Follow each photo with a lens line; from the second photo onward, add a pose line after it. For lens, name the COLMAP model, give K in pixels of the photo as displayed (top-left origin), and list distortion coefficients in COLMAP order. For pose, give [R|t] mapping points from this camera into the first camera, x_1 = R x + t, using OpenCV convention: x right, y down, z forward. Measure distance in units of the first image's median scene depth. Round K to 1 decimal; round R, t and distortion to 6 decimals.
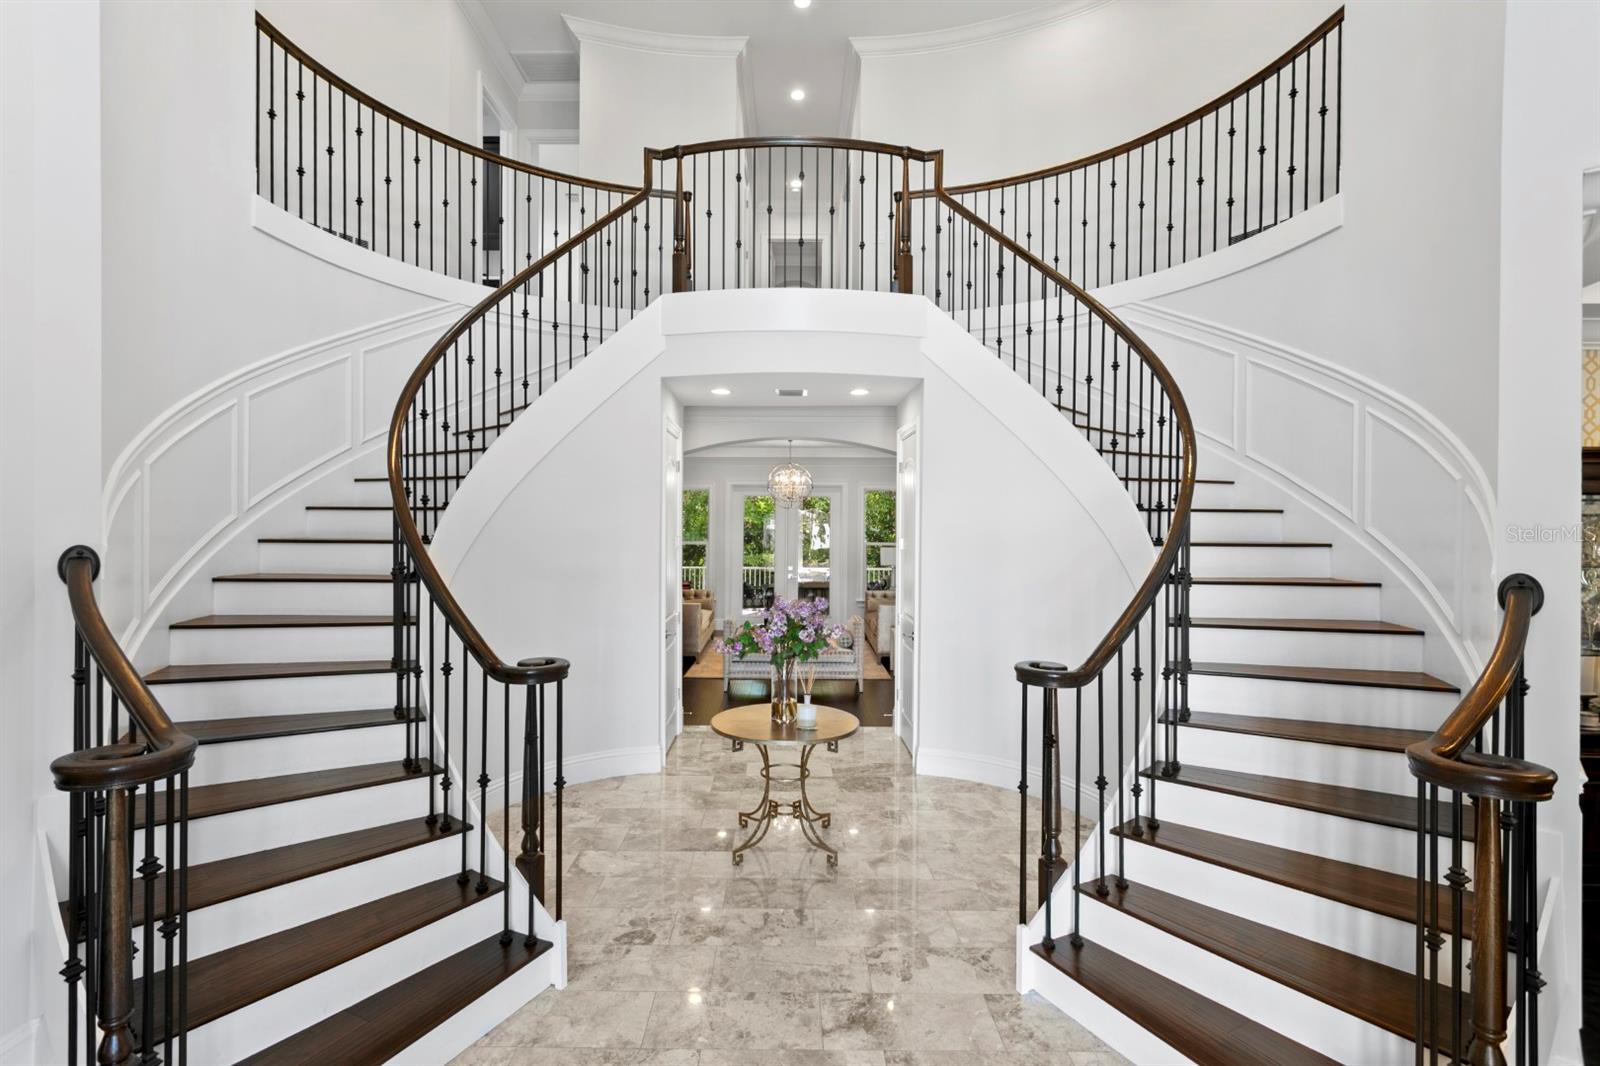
lens RADIAL K [[756.7, 0, 790.0], [0, 756.7, 535.9], [0, 0, 1]] dist [0.004667, 0.000524]
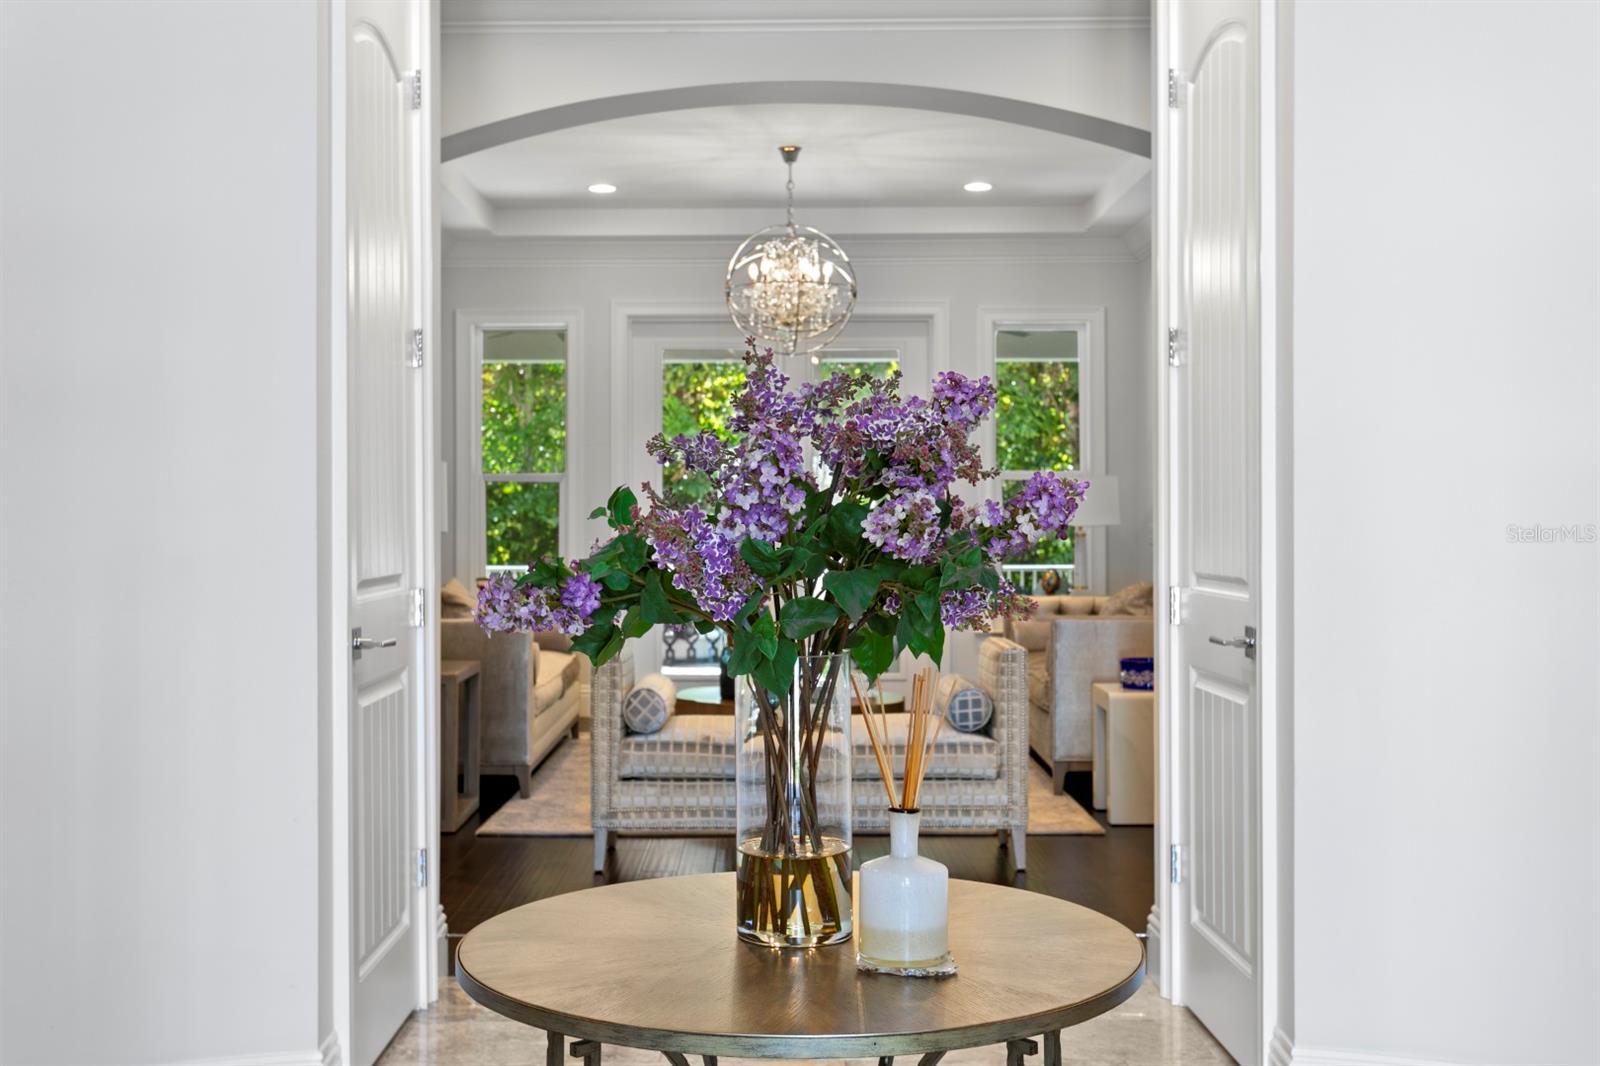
lens RADIAL K [[1761.2, 0, 800.0], [0, 1761.2, 533.0], [0, 0, 1]] dist [0.084599, 0.001135]
pose [[0.999935, -0.007525, 0.008613, -0.004396], [0.007556, 0.999965, -0.003601, 0.057970], [-0.008585, 0.003666, 0.999956, 0.220216]]
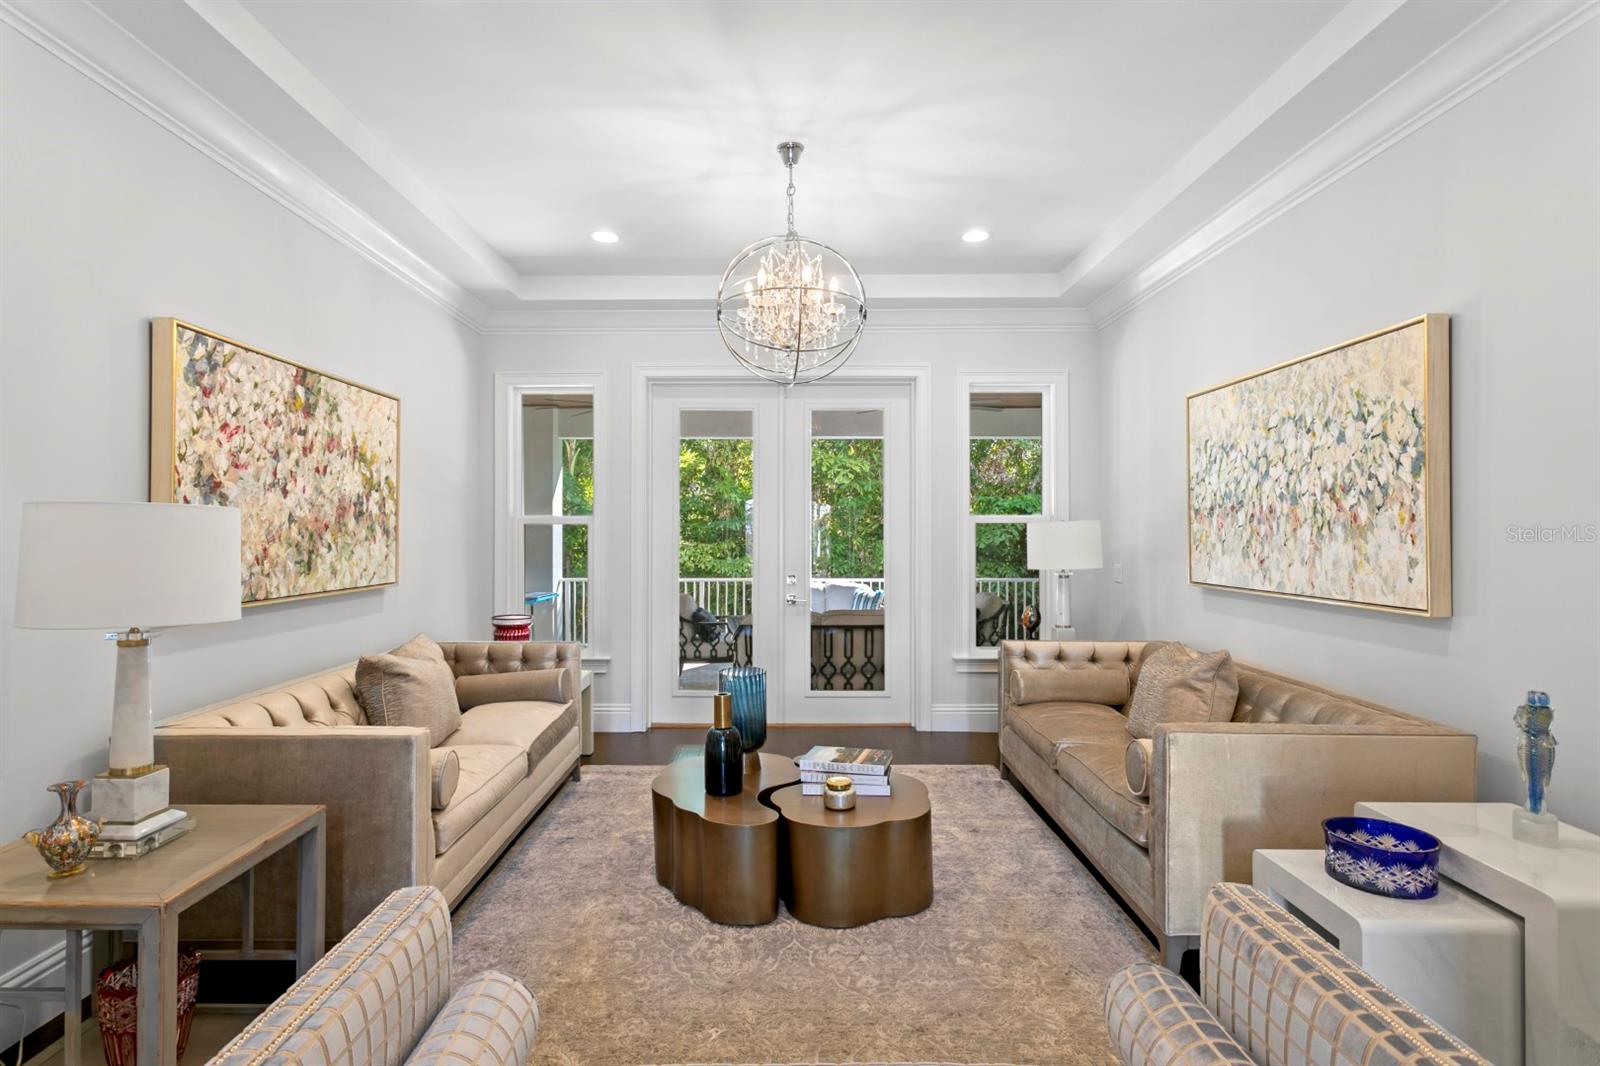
lens RADIAL K [[833.6, 0, 774.1], [0, 833.6, 530.6], [0, 0, 1]] dist [-0.000740, -0.000037]
pose [[0.999877, -0.004843, -0.014929, -0.002910], [0.004604, 0.999862, -0.015990, 0.033443], [0.015005, 0.015919, 0.999761, 0.783497]]
